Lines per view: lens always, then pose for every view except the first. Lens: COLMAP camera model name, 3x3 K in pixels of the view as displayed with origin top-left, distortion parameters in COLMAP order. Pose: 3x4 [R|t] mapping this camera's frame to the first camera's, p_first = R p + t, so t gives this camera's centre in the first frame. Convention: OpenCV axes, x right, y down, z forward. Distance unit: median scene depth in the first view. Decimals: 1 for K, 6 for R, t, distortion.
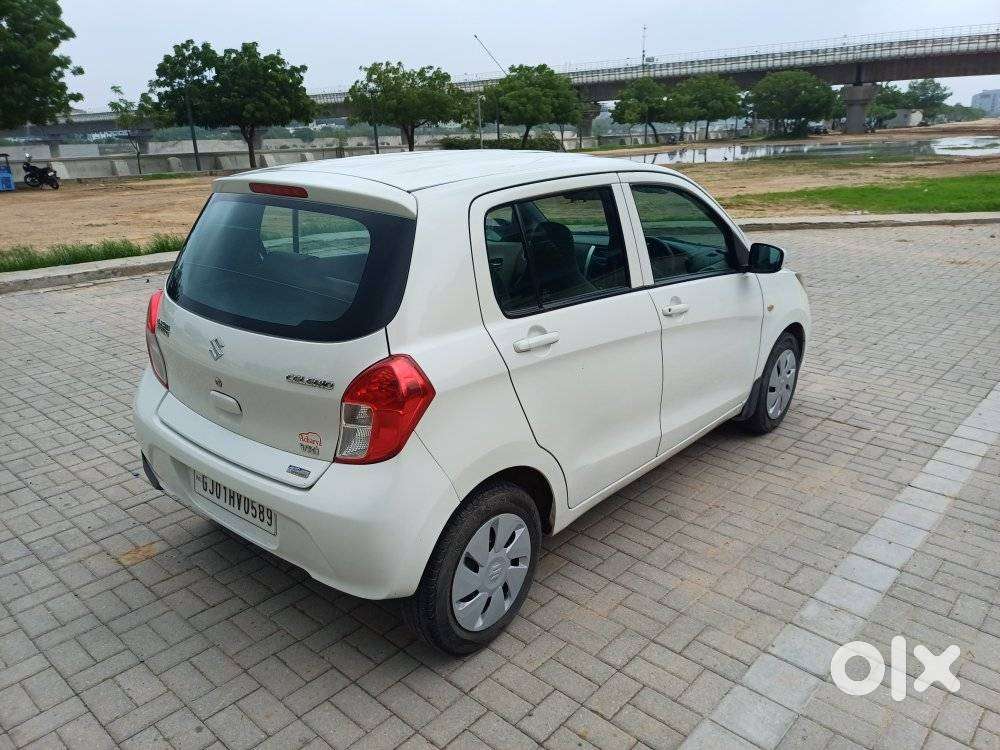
lens RADIAL K [[735.5, 0, 513.3], [0, 735.5, 395.1], [0, 0, 1]] dist [0.053162, -0.052395]
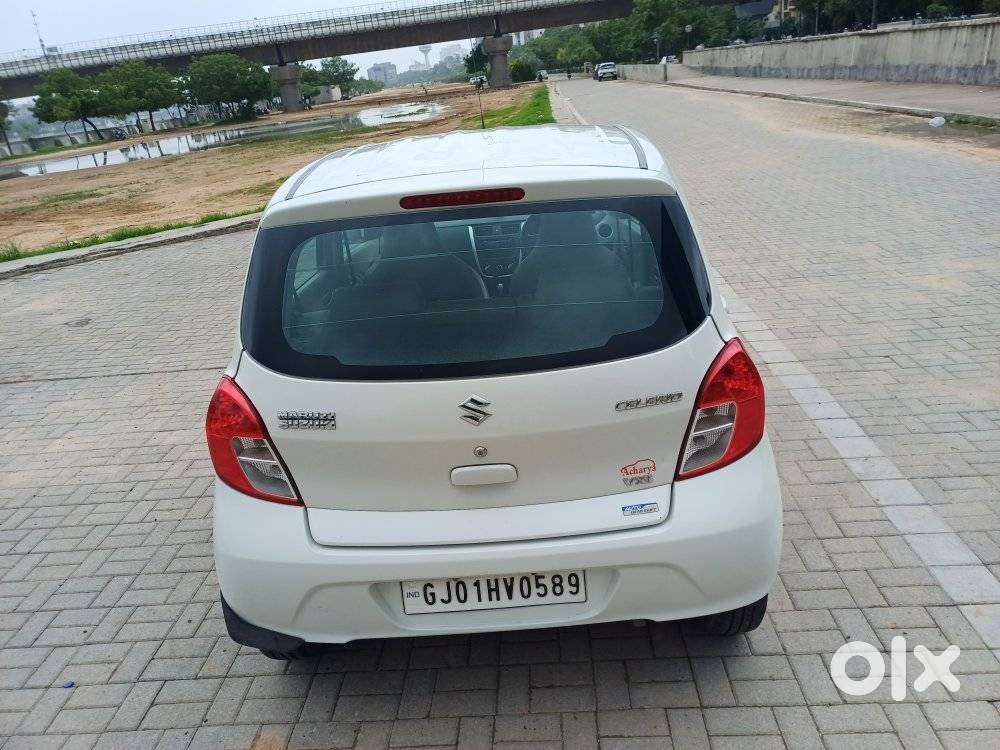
lens RADIAL K [[732.6, 0, 500.3], [0, 732.6, 384.3], [0, 0, 1]] dist [0.068372, -0.071942]
pose [[0.774108, -0.301002, 0.556915, -0.458777], [0.297348, 0.949529, 0.099890, -0.090685], [-0.558874, 0.088272, 0.824541, 0.201347]]
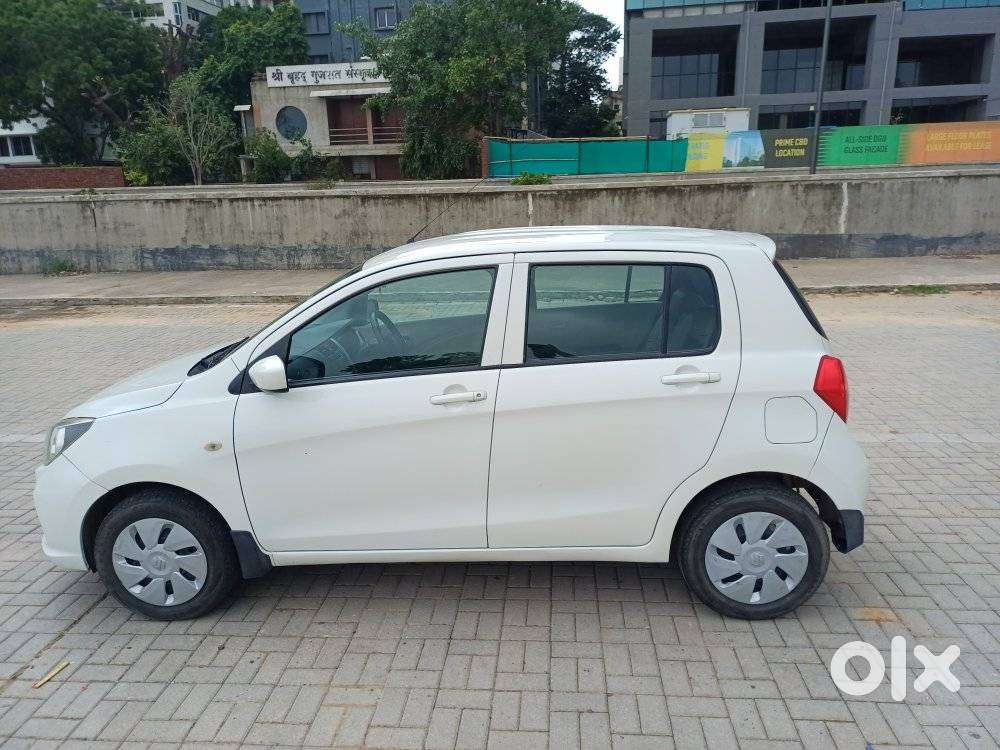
lens RADIAL K [[743.0, 0, 500.0], [0, 743.0, 375.0], [0, 0, 1]] dist [0.072368, -0.085506]
pose [[-0.604326, -0.167041, 0.779030, -0.623349], [0.308272, 0.852598, 0.421954, -0.625668], [-0.734683, 0.495151, -0.463753, 1.641100]]
